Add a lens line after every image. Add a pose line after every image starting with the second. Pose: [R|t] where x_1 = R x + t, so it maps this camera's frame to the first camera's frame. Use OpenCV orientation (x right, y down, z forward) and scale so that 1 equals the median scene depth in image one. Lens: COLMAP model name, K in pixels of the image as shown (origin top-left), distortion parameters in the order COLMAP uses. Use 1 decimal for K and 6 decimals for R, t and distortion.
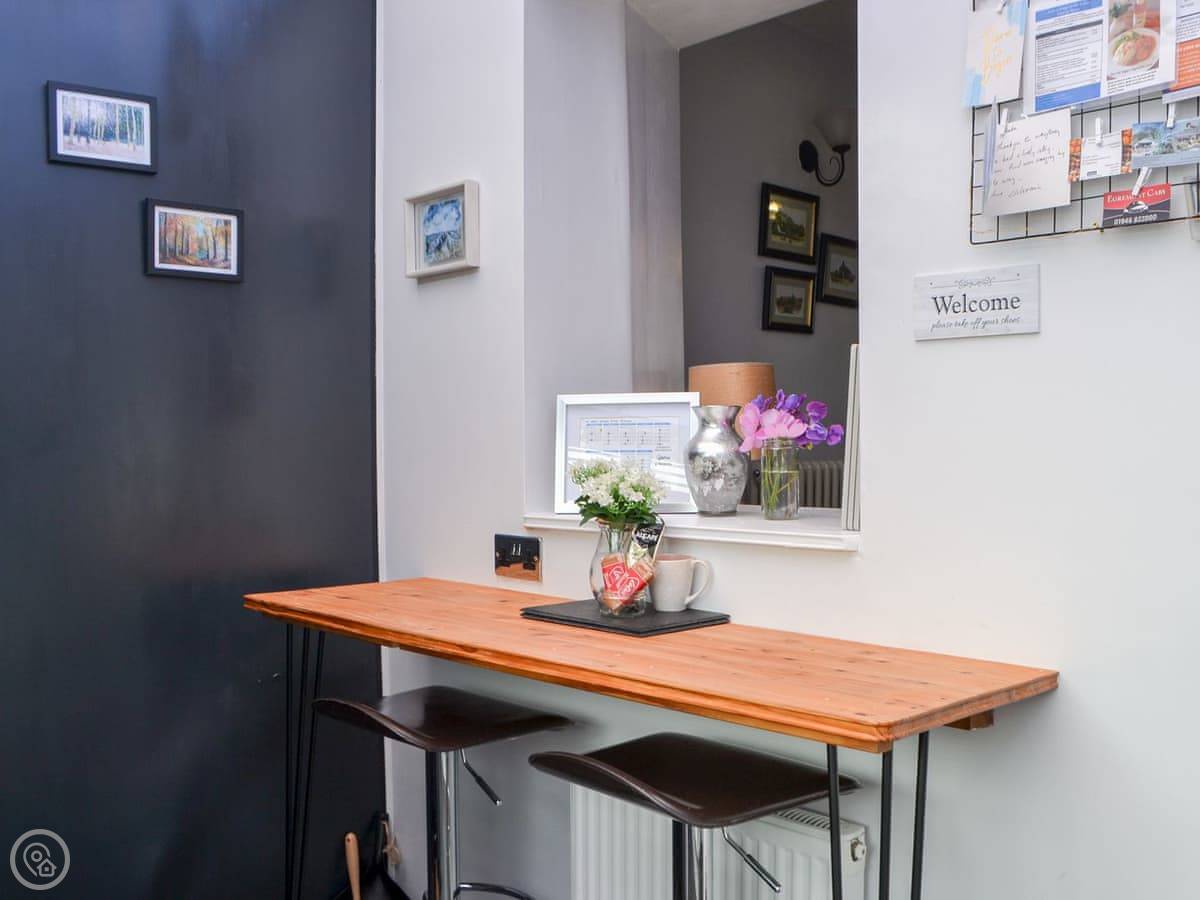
lens RADIAL K [[1170.6, 0, 600.0], [0, 1170.6, 450.0], [0, 0, 1]] dist [-0.050629, 0.001531]
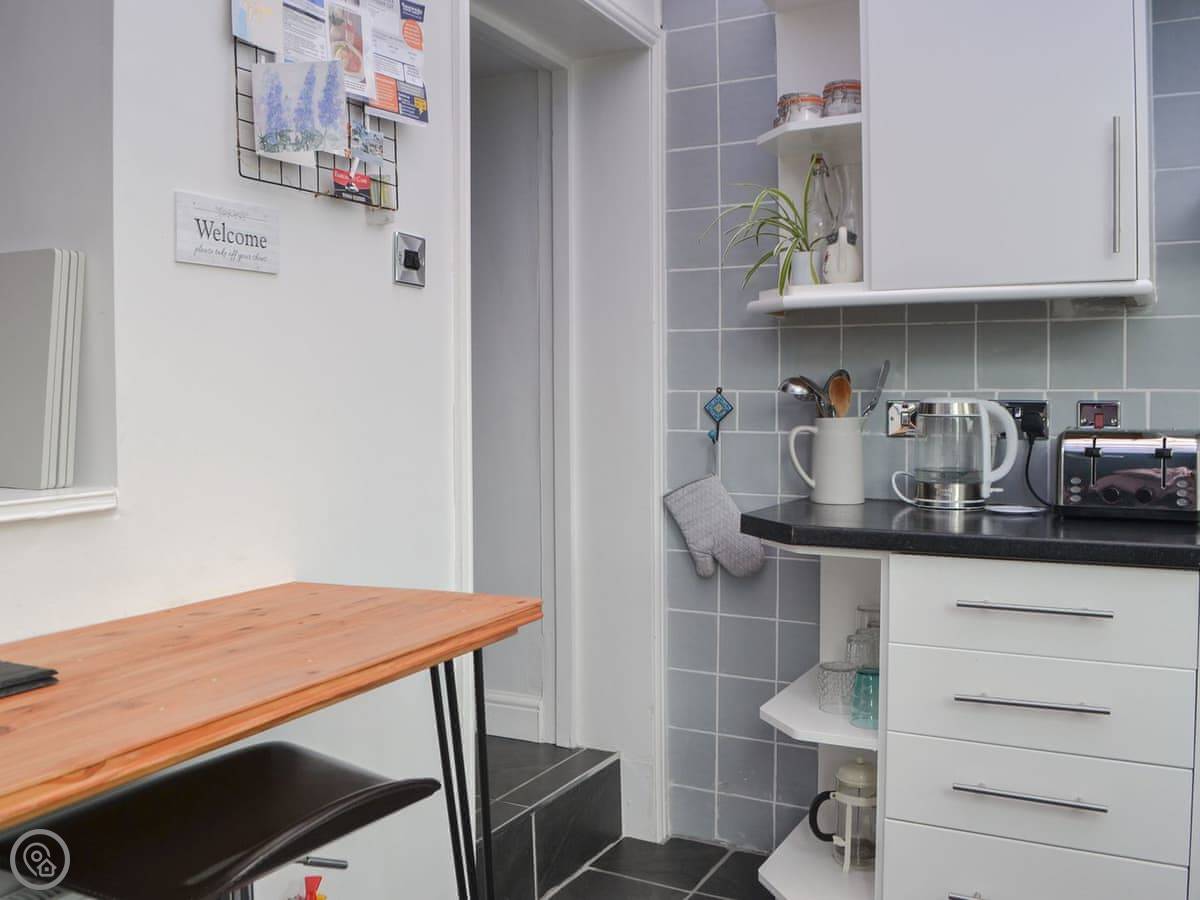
lens RADIAL K [[1093.5, 0, 600.0], [0, 1093.5, 450.0], [0, 0, 1]] dist [-0.074226, 0.000333]
pose [[-0.339820, -0.048225, 0.939253, -0.672278], [0.017864, 0.998173, 0.057713, 0.009996], [-0.940321, 0.036391, -0.338338, 1.042132]]
